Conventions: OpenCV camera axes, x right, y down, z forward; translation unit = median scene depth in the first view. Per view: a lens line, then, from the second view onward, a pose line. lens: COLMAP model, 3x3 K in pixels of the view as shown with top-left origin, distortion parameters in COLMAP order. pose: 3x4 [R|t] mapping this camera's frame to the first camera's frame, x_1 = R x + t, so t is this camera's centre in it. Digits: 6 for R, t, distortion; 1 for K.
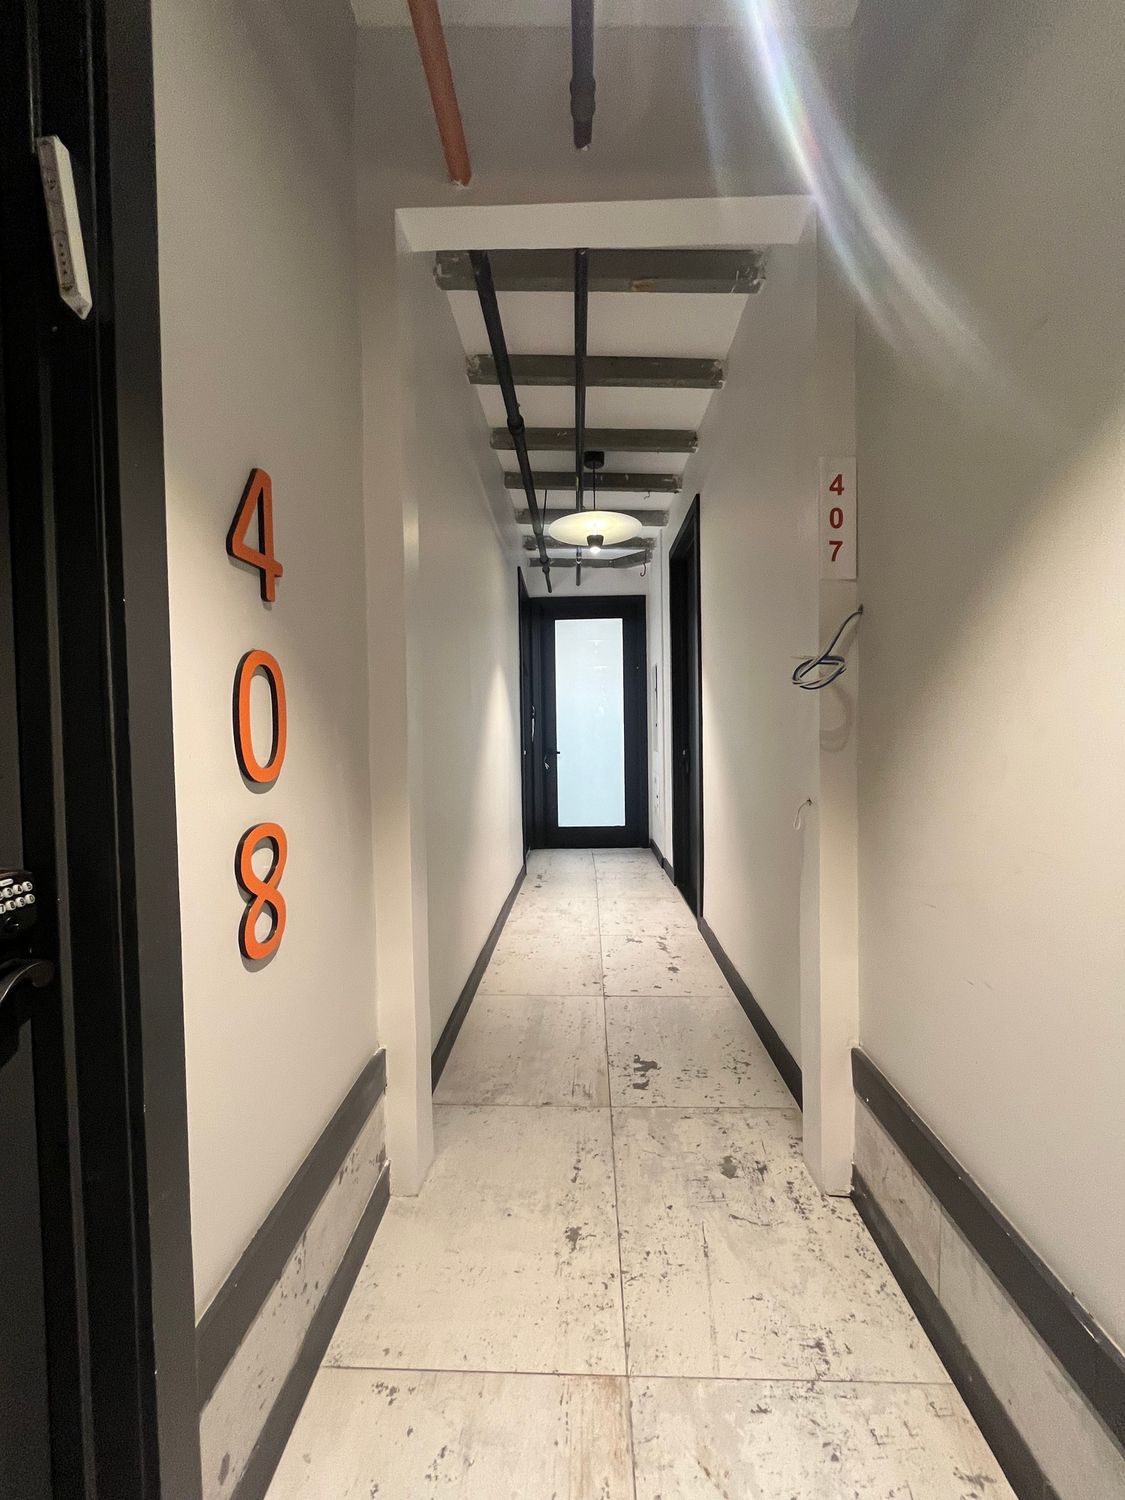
lens RADIAL K [[604.2, 0, 576.9], [0, 604.2, 745.3], [0, 0, 1]] dist [-0.004093, -0.000271]
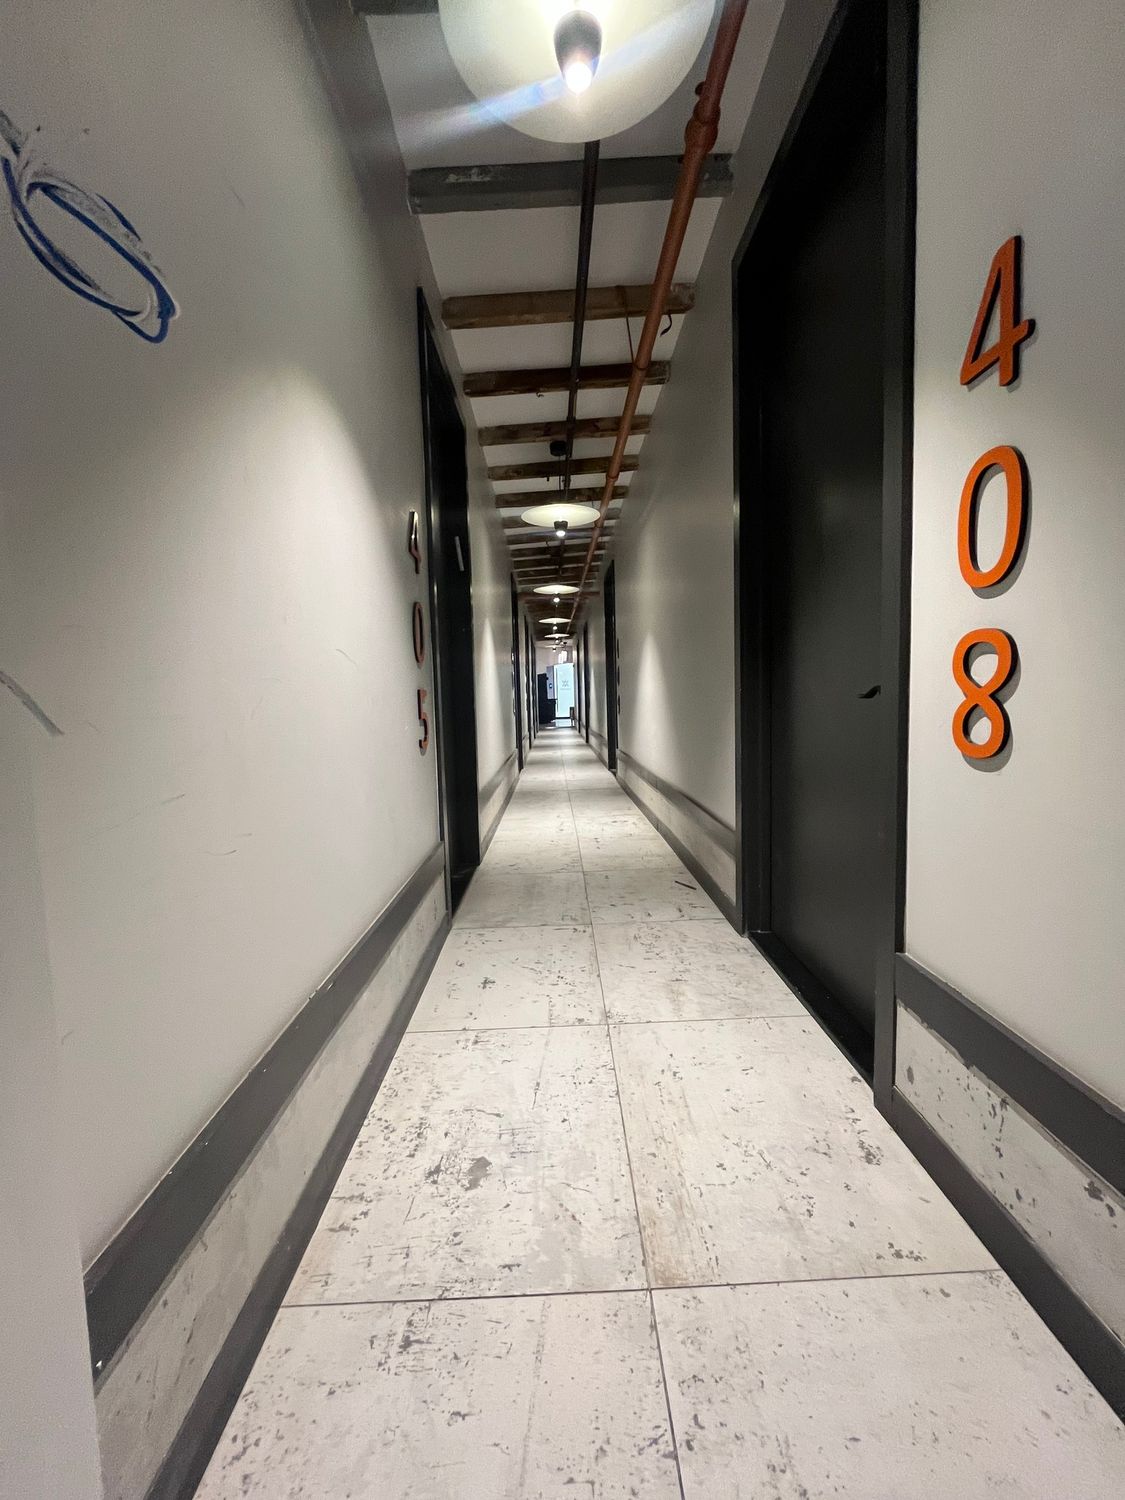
lens RADIAL K [[604.2, 0, 563.6], [0, 604.2, 745.8], [0, 0, 1]] dist [-0.004093, -0.000271]
pose [[-0.998726, 0.043980, -0.024759, 0.184594], [0.041117, 0.993495, 0.106194, 0.156579], [0.029269, 0.105041, -0.994037, 1.680009]]
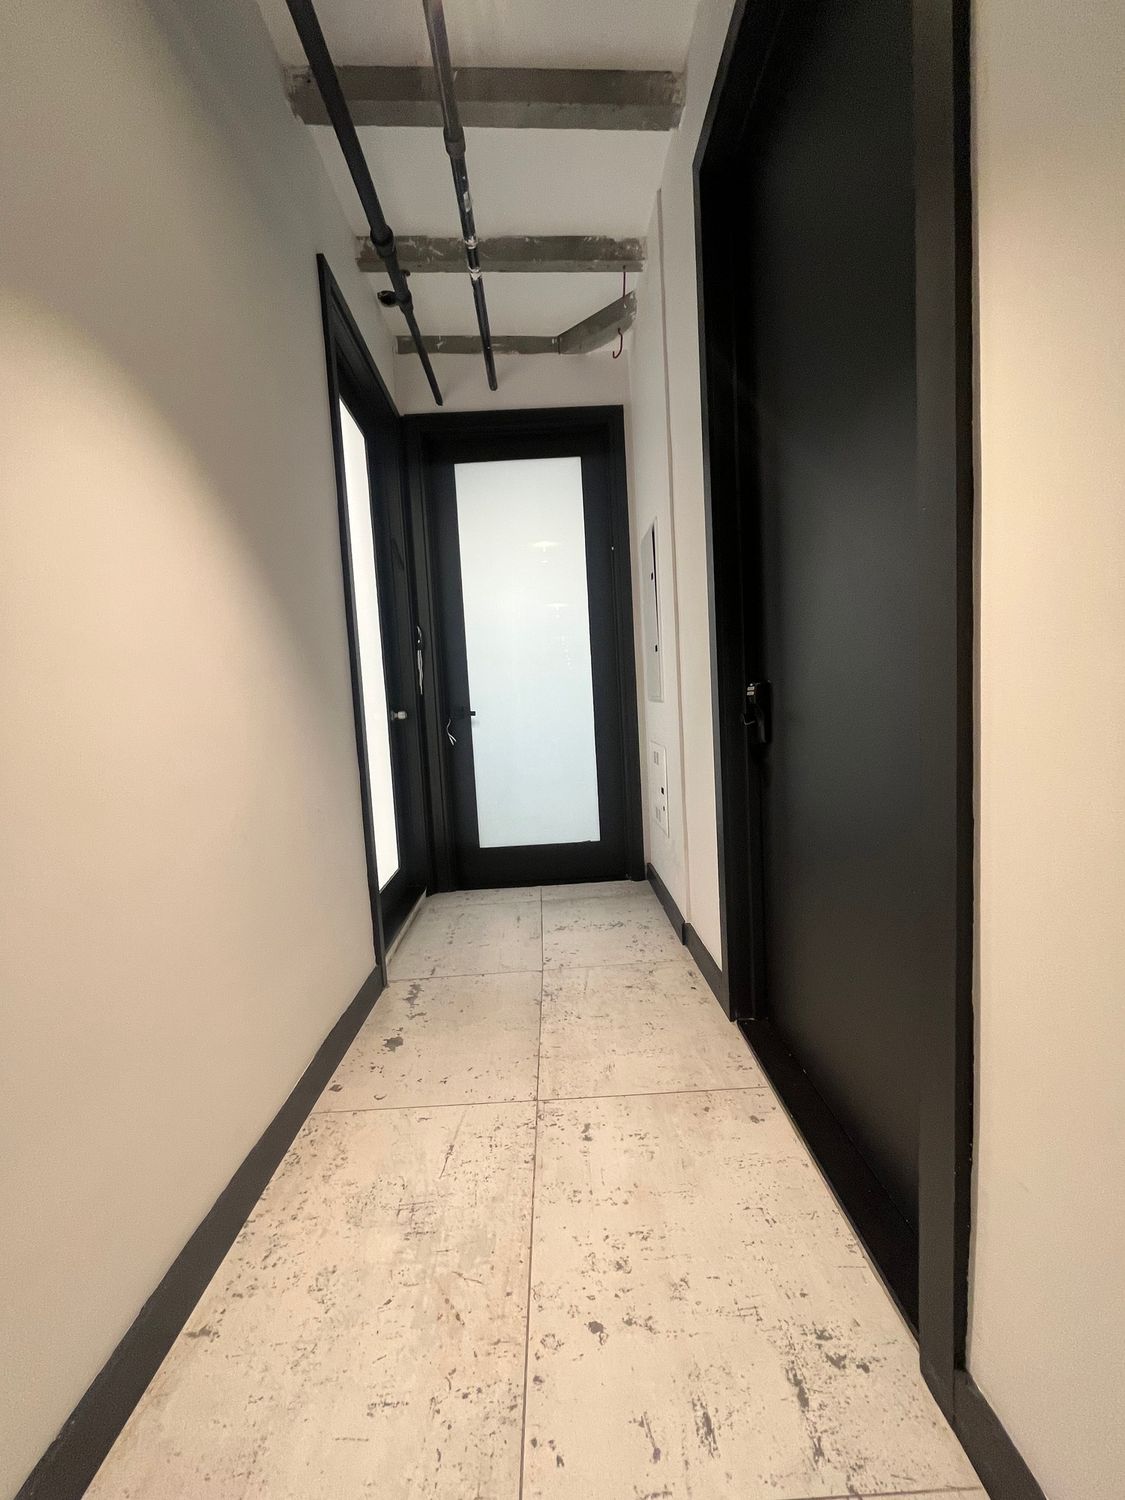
lens RADIAL K [[604.2, 0, 559.7], [0, 604.2, 746.6], [0, 0, 1]] dist [-0.004093, -0.000271]
pose [[0.998803, -0.042391, 0.024393, 0.041698], [0.041025, 0.997696, 0.054036, 0.020333], [-0.026627, -0.052971, 0.998241, 0.570783]]
